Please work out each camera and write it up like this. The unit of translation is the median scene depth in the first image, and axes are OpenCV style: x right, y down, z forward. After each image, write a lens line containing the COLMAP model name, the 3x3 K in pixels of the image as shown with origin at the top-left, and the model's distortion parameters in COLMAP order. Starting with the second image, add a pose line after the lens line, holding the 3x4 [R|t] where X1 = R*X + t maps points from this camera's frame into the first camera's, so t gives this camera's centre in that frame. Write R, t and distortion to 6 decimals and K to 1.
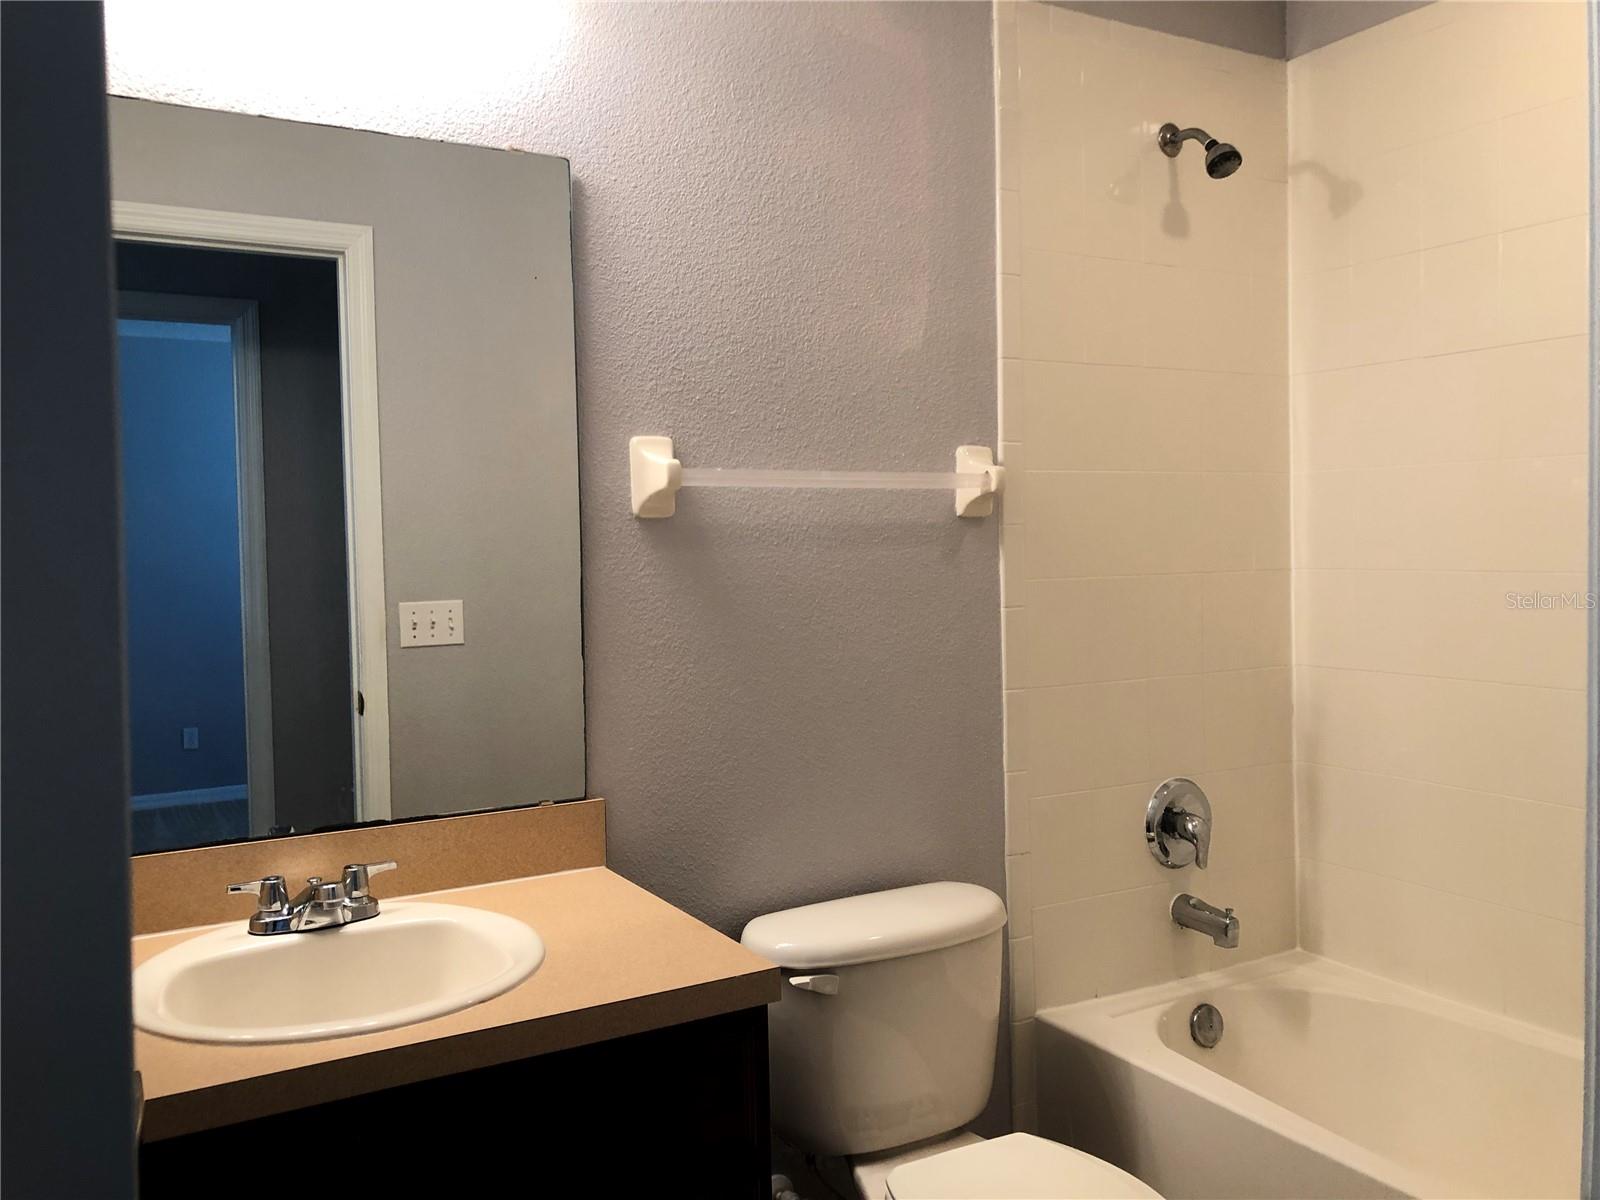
lens RADIAL K [[1323.4, 0, 804.9], [0, 1323.4, 595.6], [0, 0, 1]] dist [0.002654, 0.022485]
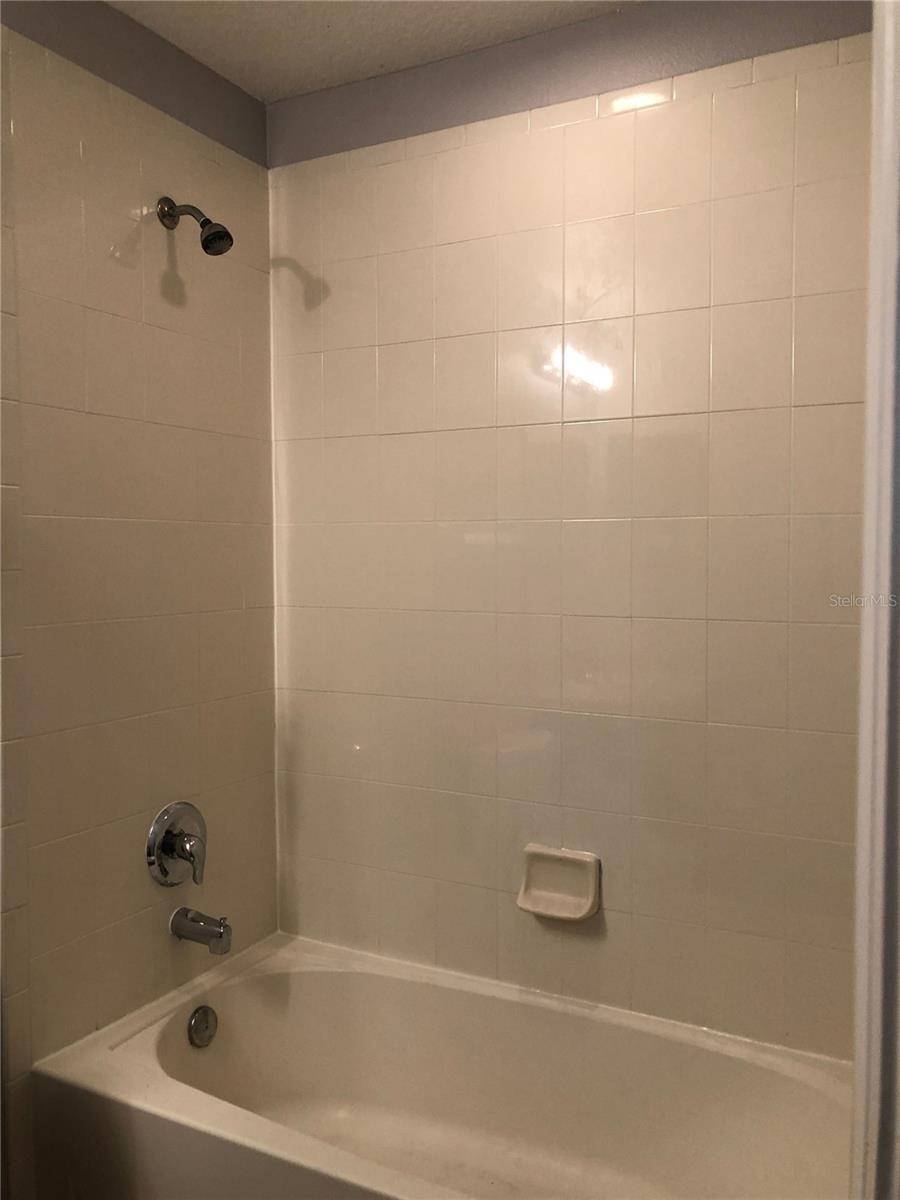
lens RADIAL K [[992.5, 0, 450.0], [0, 992.5, 600.0], [0, 0, 1]] dist [0.002654, 0.022485]
pose [[0.855042, -0.003452, 0.518548, 0.051465], [0.000002, 0.999978, 0.006653, -0.034073], [-0.518559, -0.005688, 0.855023, 0.187919]]
